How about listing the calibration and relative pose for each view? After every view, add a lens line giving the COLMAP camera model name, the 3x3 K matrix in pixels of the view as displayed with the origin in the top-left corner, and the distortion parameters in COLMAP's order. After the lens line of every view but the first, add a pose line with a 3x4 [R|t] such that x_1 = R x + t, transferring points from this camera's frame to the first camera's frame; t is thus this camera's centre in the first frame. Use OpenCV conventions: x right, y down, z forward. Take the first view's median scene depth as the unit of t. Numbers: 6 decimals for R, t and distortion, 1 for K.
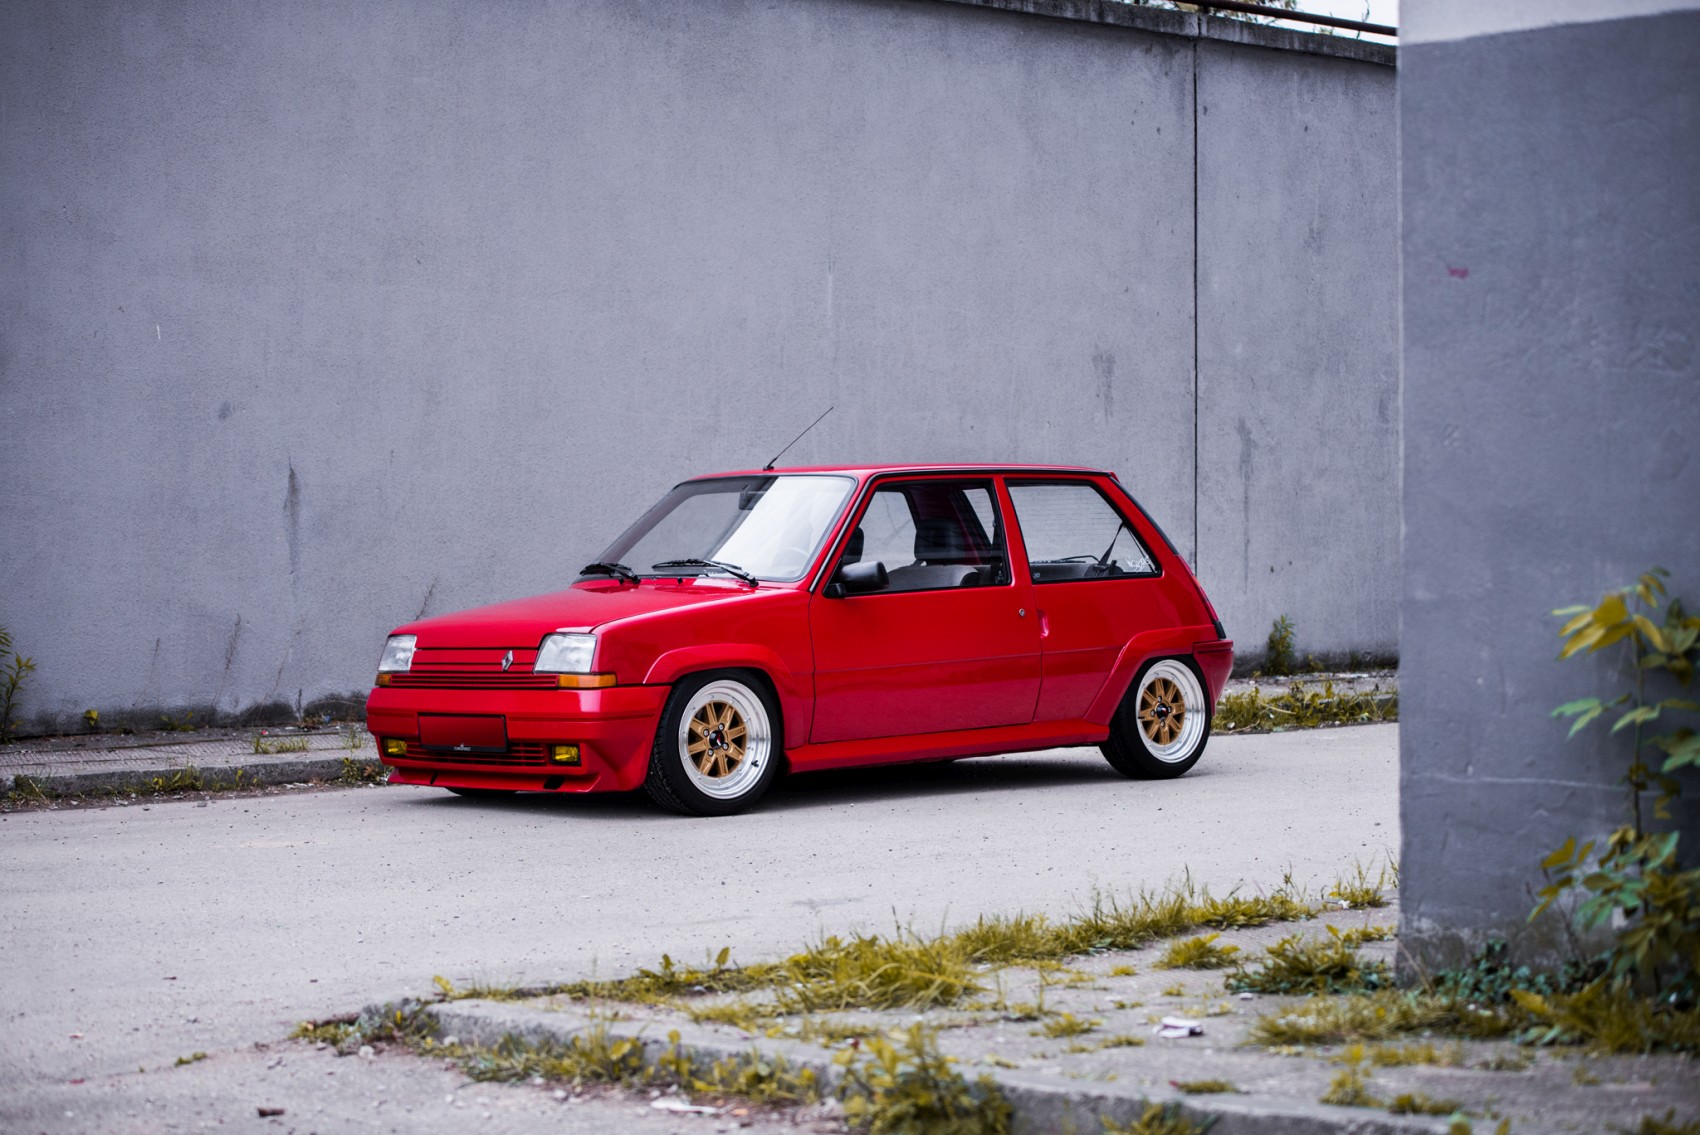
lens RADIAL K [[3467.1, 0, 850.0], [0, 3467.1, 567.5], [0, 0, 1]] dist [-0.265619, 0.323301]
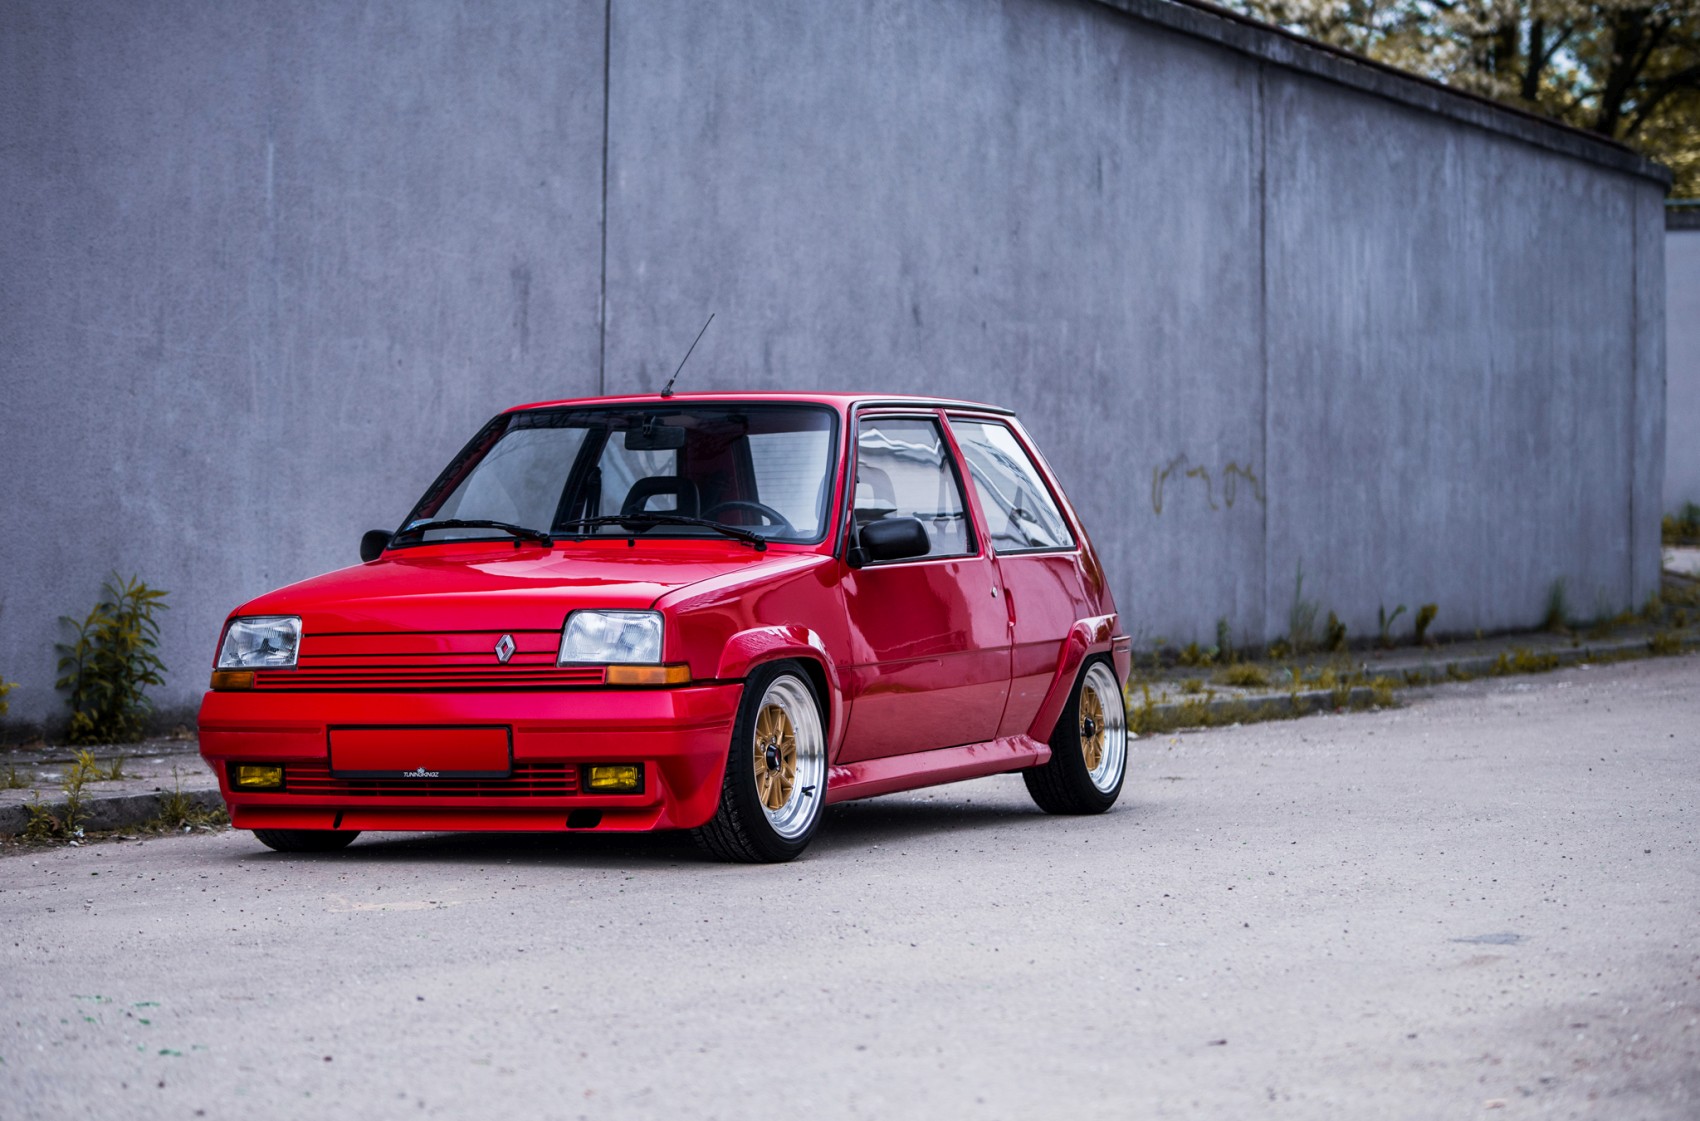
lens RADIAL K [[4660.6, 0, 850.0], [0, 4660.6, 560.5], [0, 0, 1]] dist [-0.050738, 0.775329]
pose [[0.915385, 0.007615, 0.402507, -0.386663], [-0.002774, 0.999917, -0.012609, 0.019224], [-0.402569, 0.010425, 0.915330, 0.089992]]
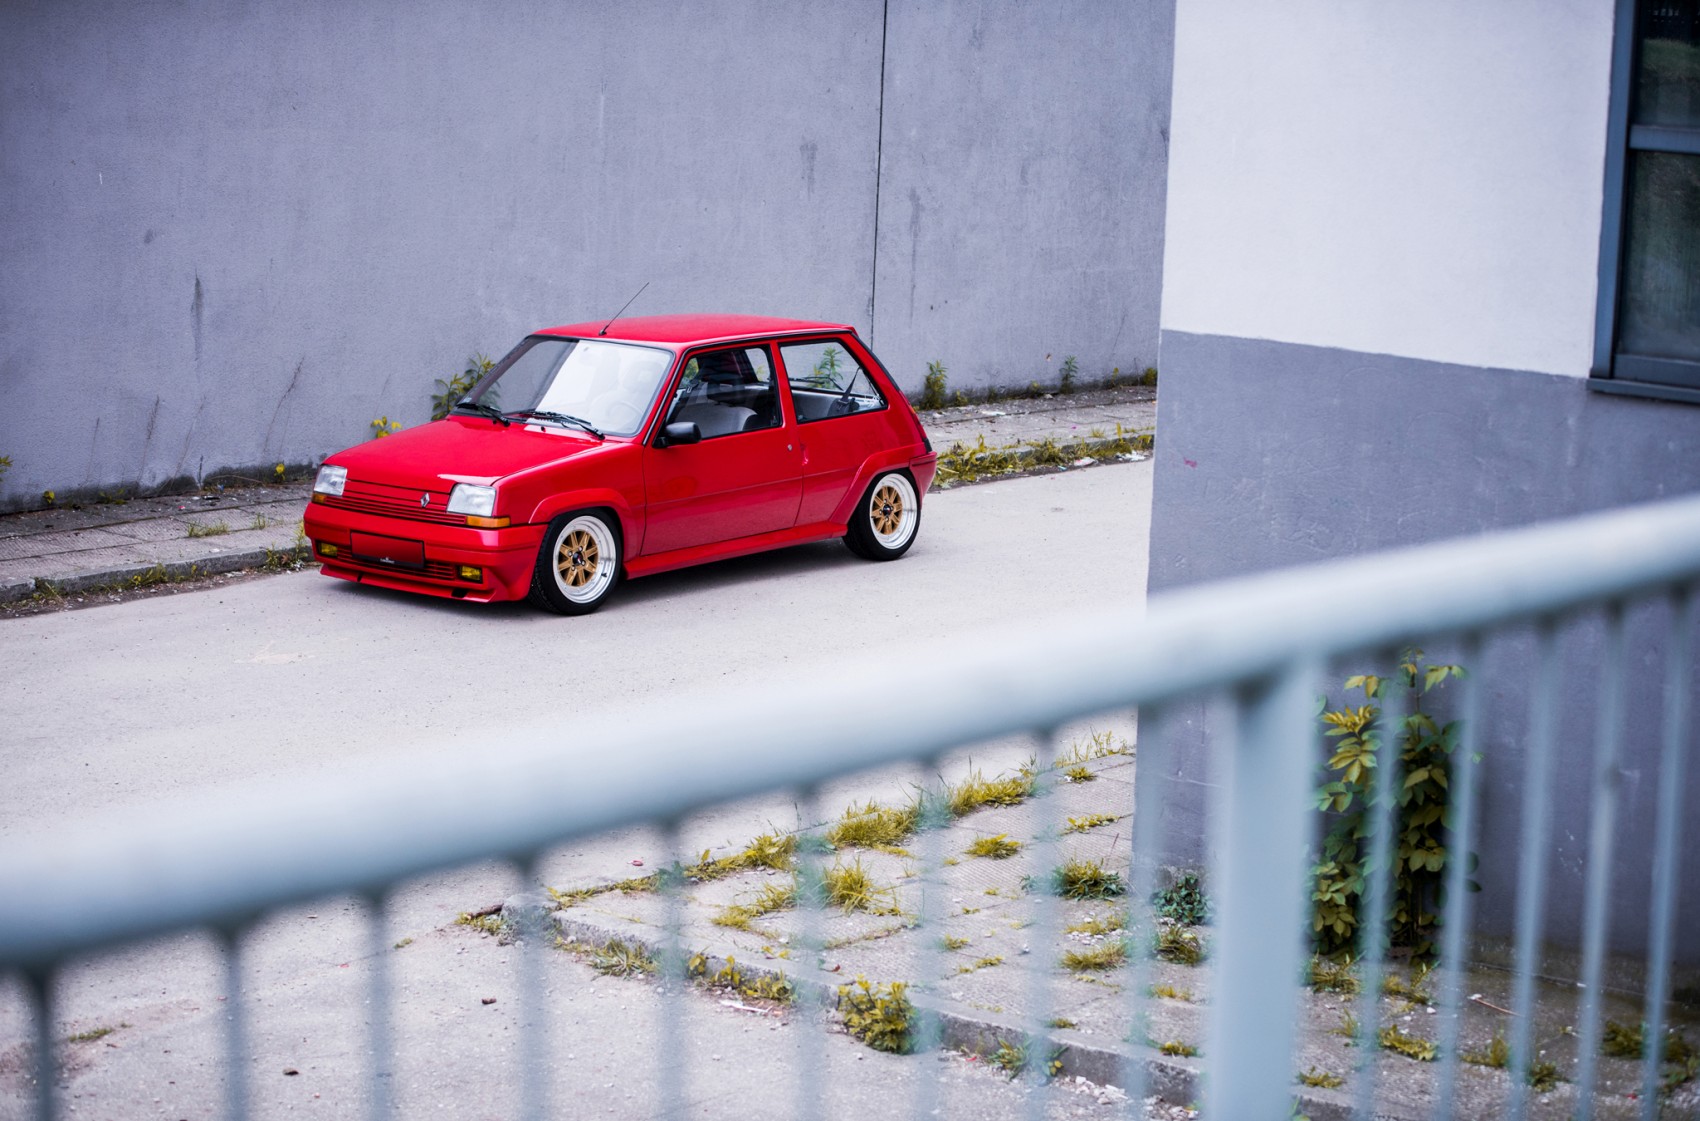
lens RADIAL K [[3313.0, 0, 796.9], [0, 3313.0, 559.8], [0, 0, 1]] dist [-0.306212, 0.671412]
pose [[0.992985, 0.018196, 0.116832, -0.096921], [-0.036330, 0.987242, 0.155025, -0.143398], [-0.112521, -0.158182, 0.980978, -0.263671]]
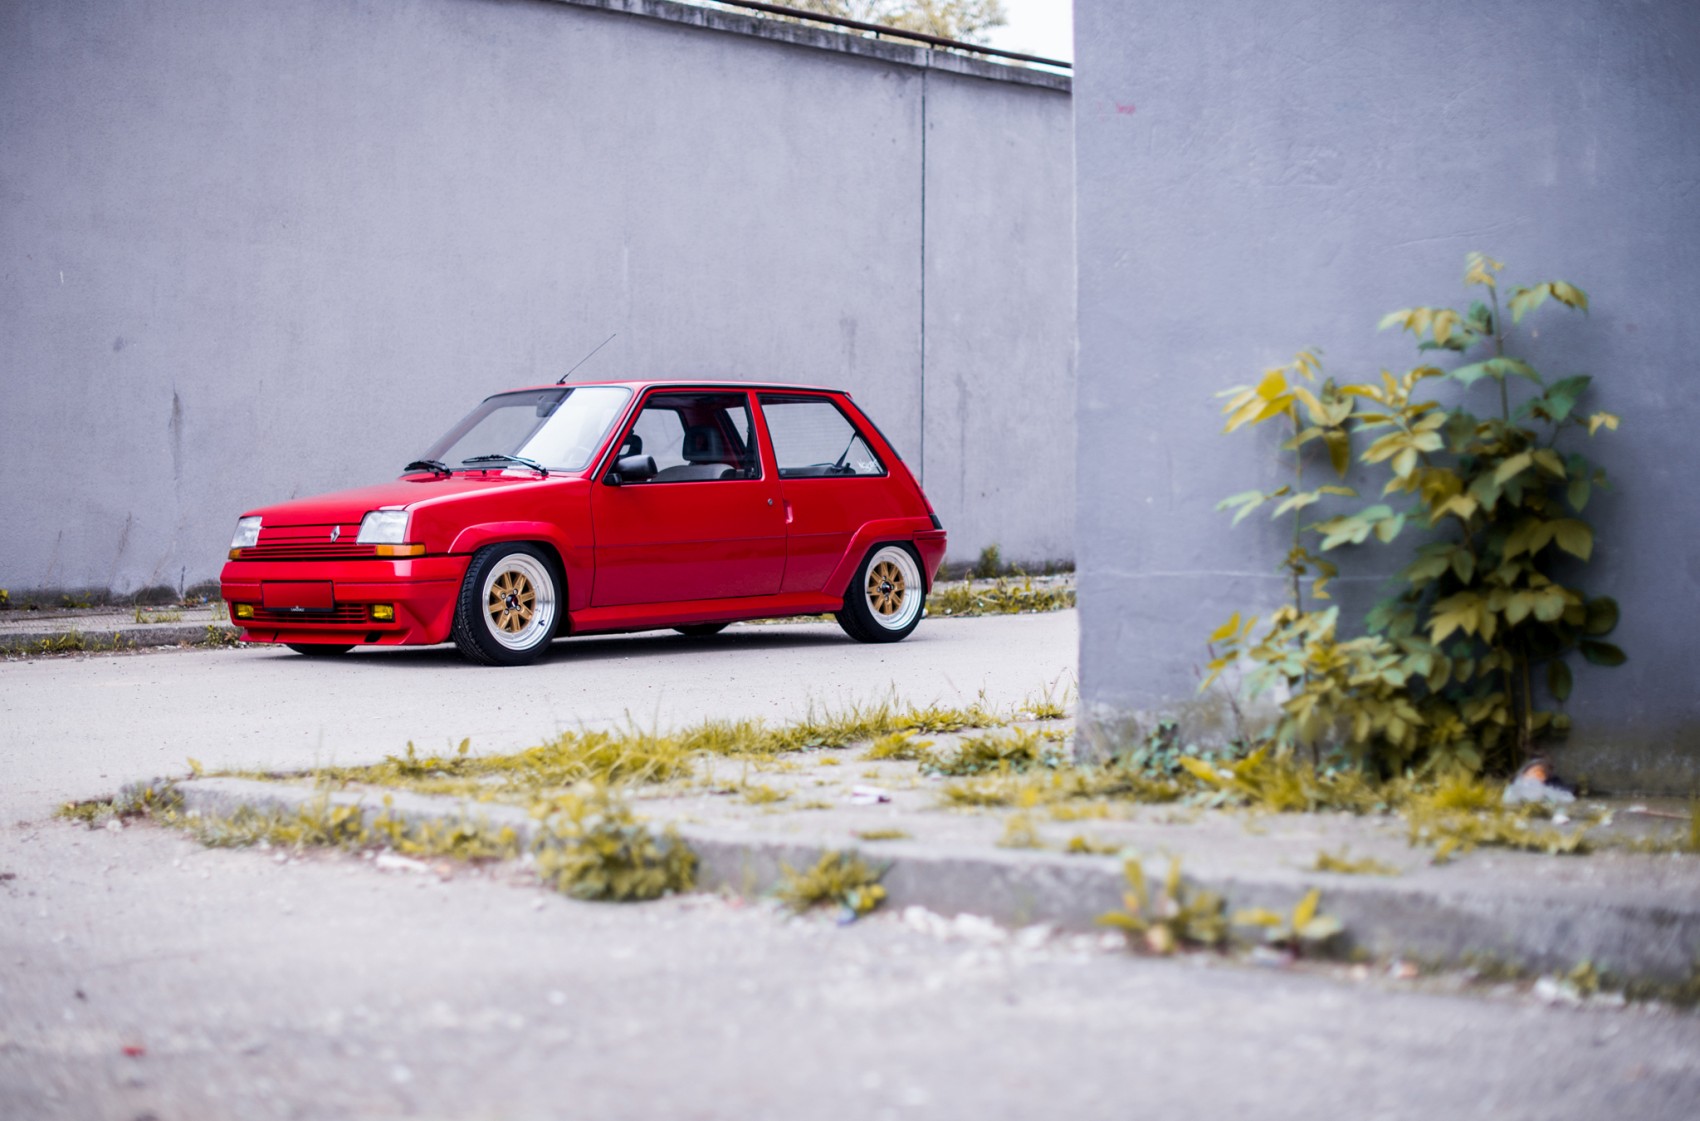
lens RADIAL K [[2603.1, 0, 850.0], [0, 2603.1, 560.5], [0, 0, 1]] dist [-0.142675, 0.063149]
pose [[0.997763, 0.002112, 0.066821, 0.016803], [-0.002722, 0.999955, 0.009052, 0.025119], [-0.066799, -0.009214, 0.997724, 0.092438]]
